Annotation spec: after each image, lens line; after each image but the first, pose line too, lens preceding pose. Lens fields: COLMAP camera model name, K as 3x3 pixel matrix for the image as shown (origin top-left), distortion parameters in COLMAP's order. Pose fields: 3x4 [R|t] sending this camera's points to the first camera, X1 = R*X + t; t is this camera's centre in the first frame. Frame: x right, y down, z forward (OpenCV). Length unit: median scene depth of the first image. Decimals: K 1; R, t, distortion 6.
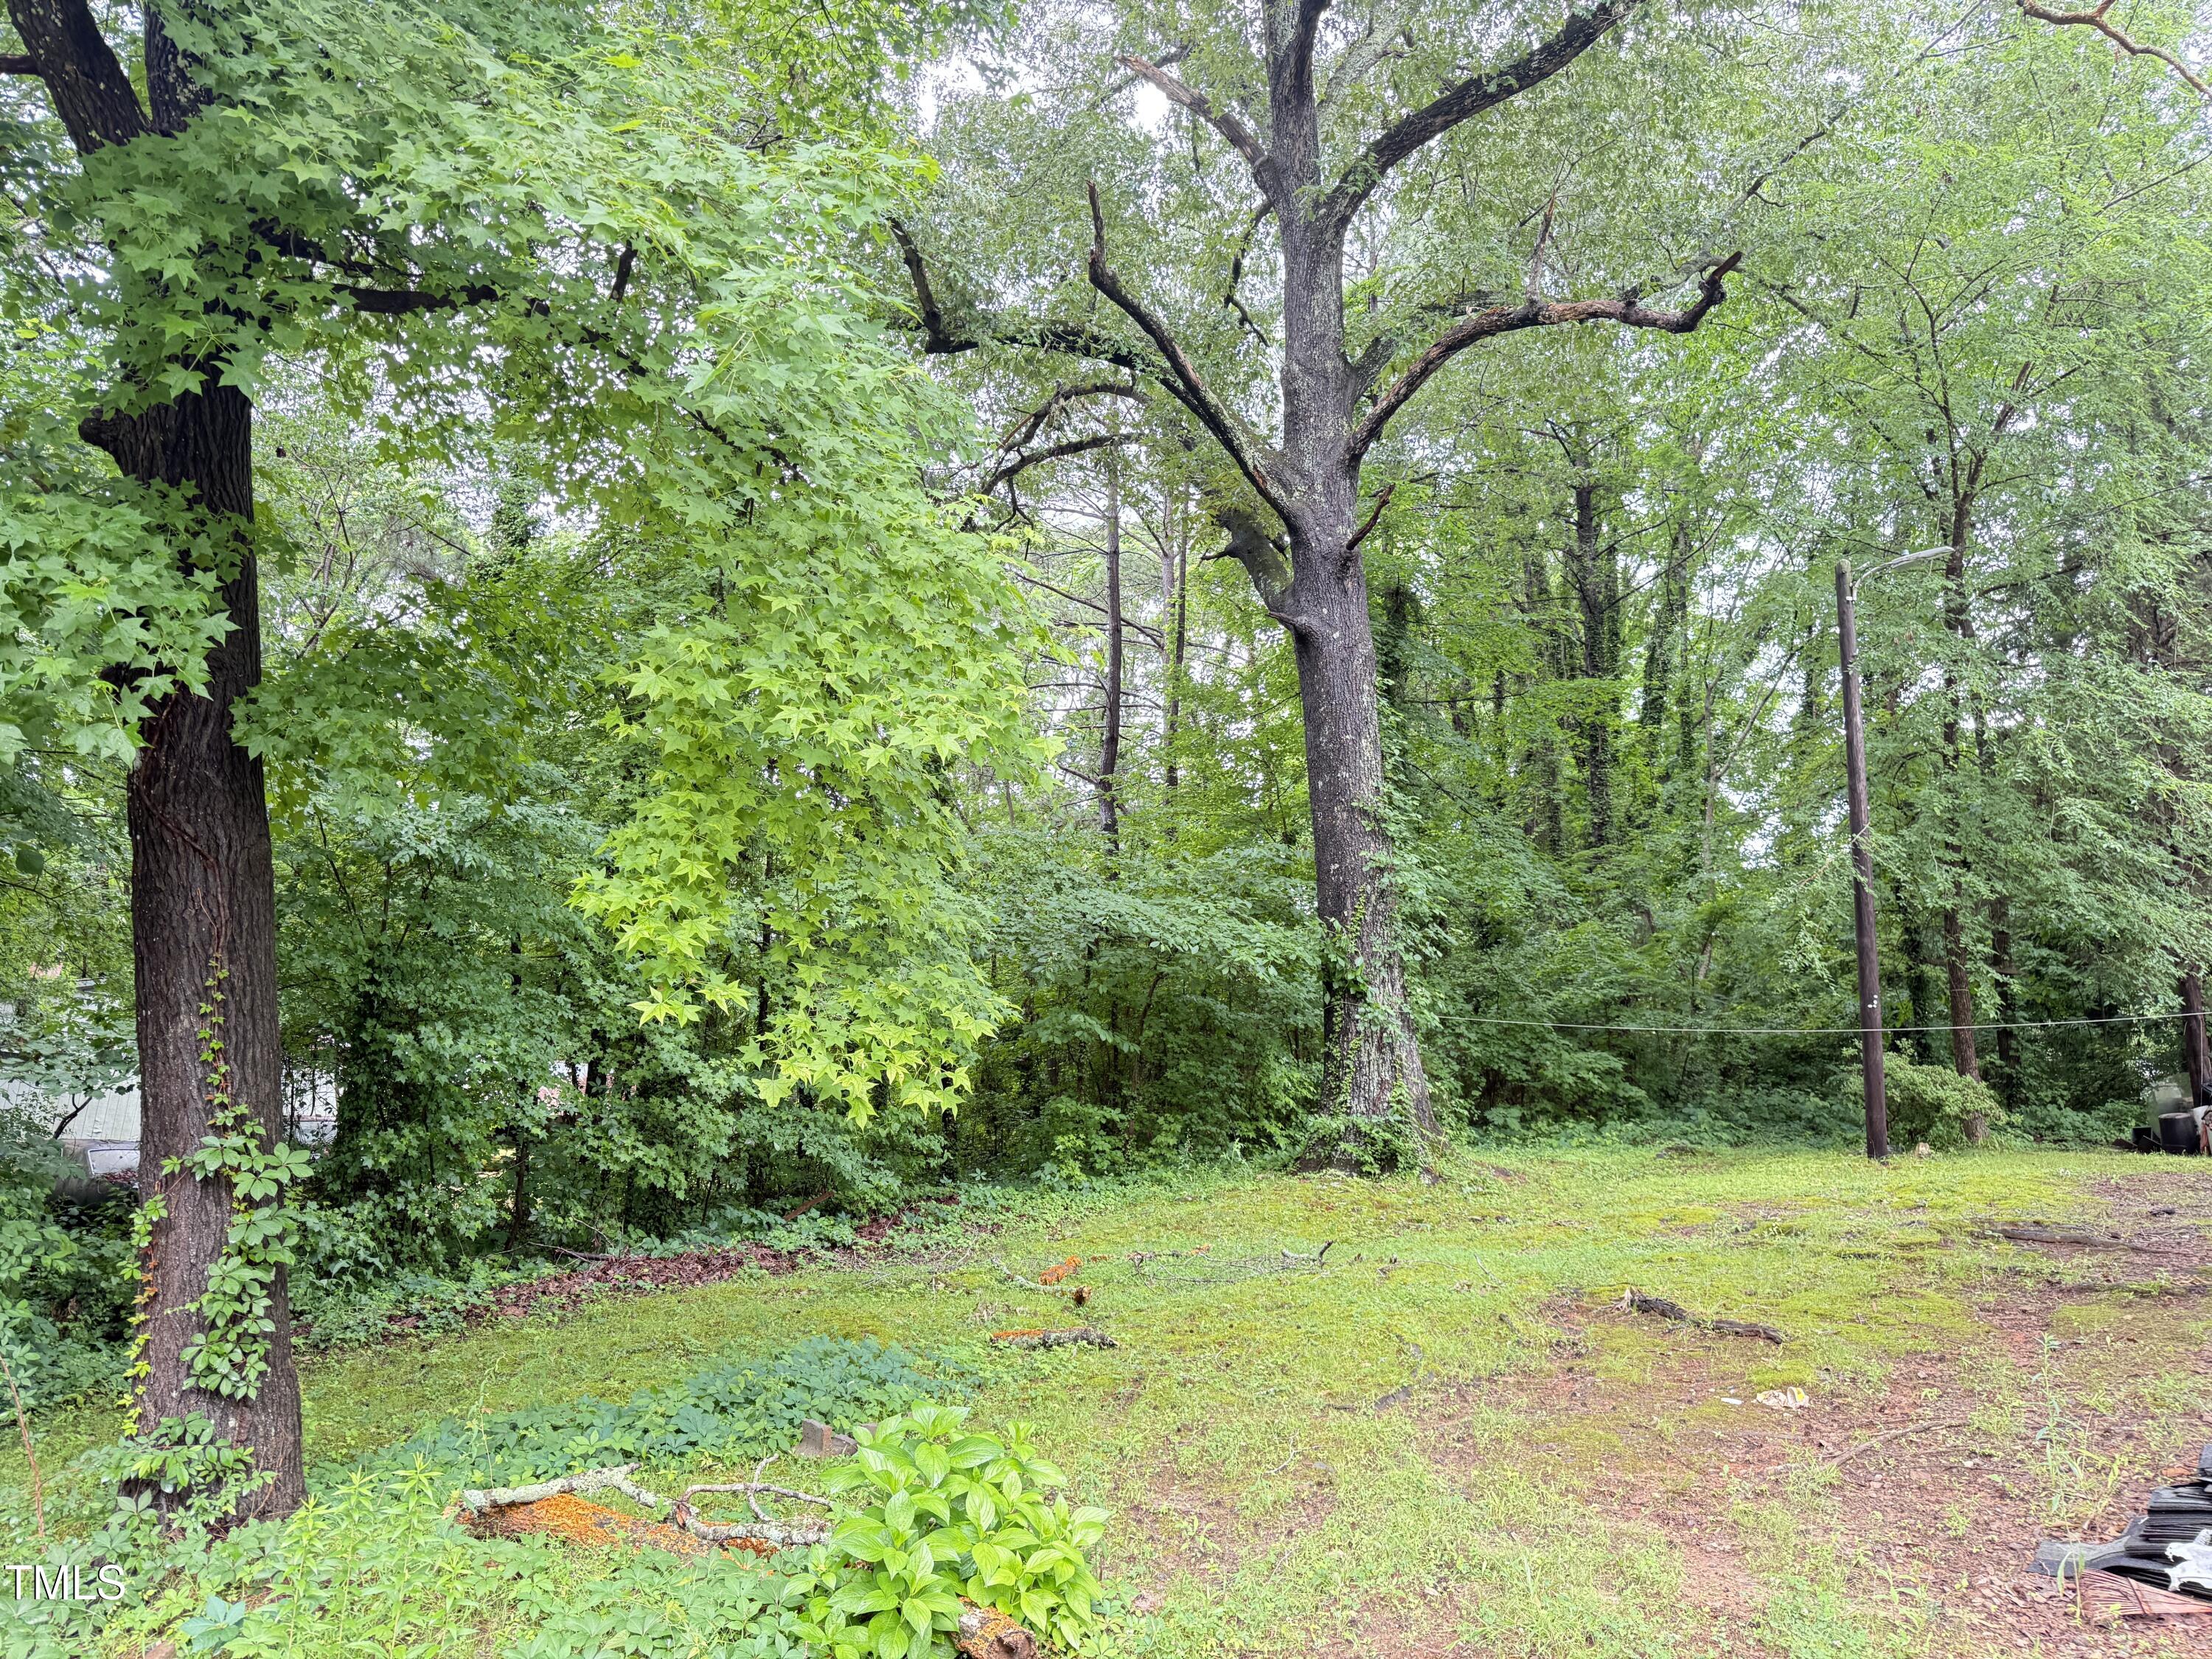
lens RADIAL K [[1536.9, 0, 1106.0], [0, 1536.9, 829.5], [0, 0, 1]] dist [0.043083, 0.000652]
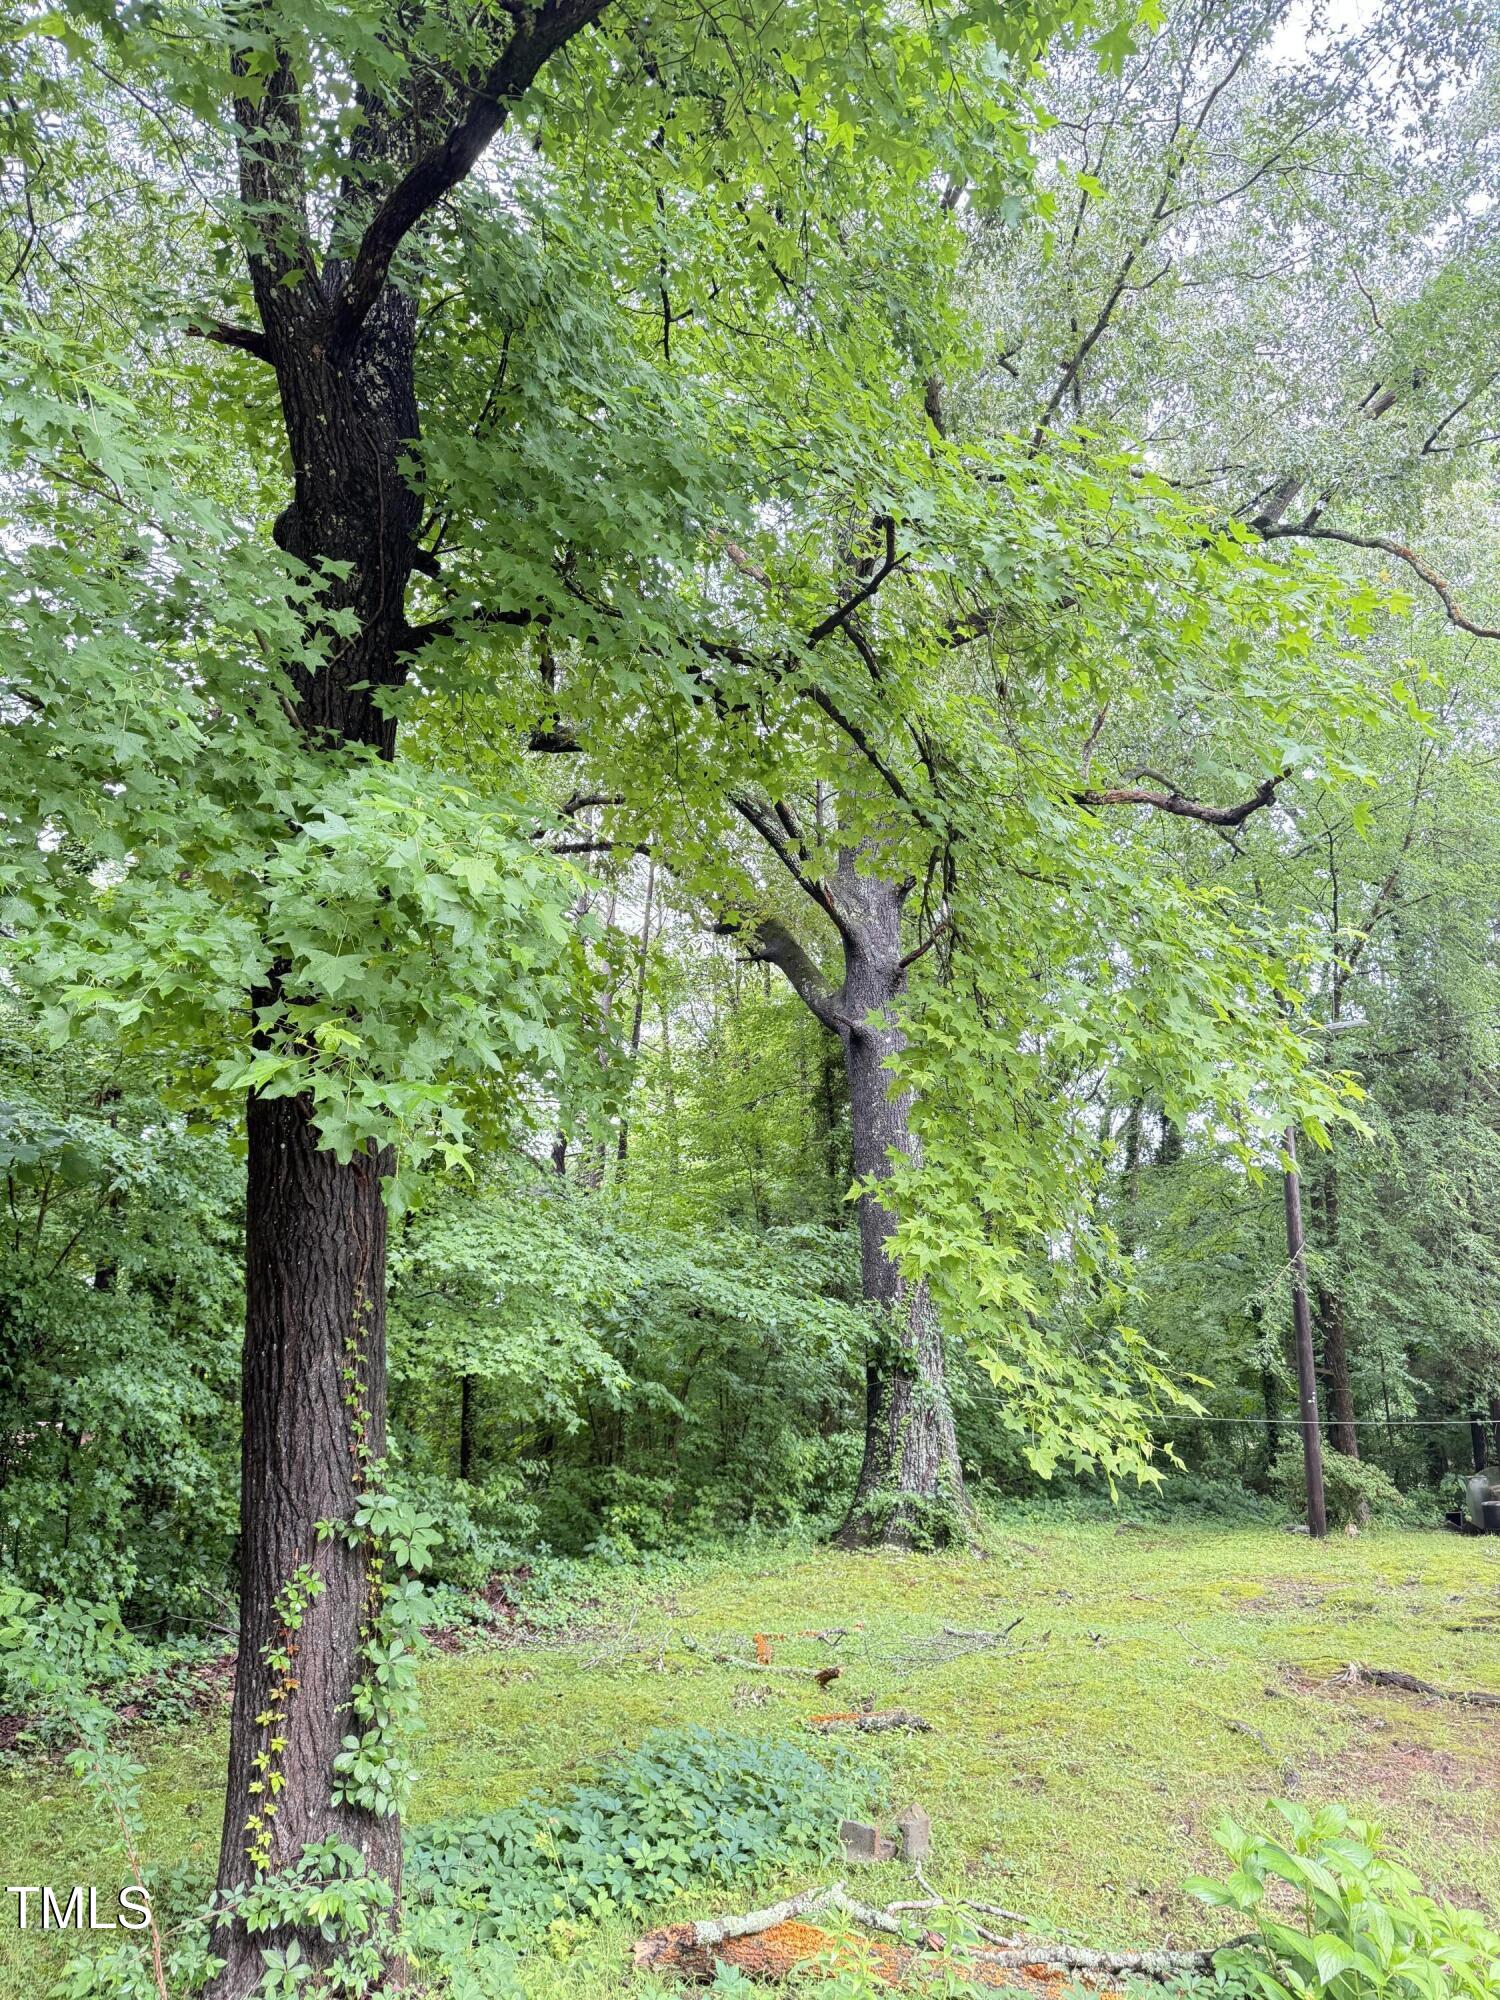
lens RADIAL K [[1403.6, 0, 785.6], [0, 1403.6, 996.2], [0, 0, 1]] dist [0.034631, -0.033106]
pose [[0.960090, 0.109240, 0.257477, -0.203974], [-0.069030, 0.984643, -0.160354, 0.011307], [-0.271040, 0.136180, 0.952886, 0.051468]]
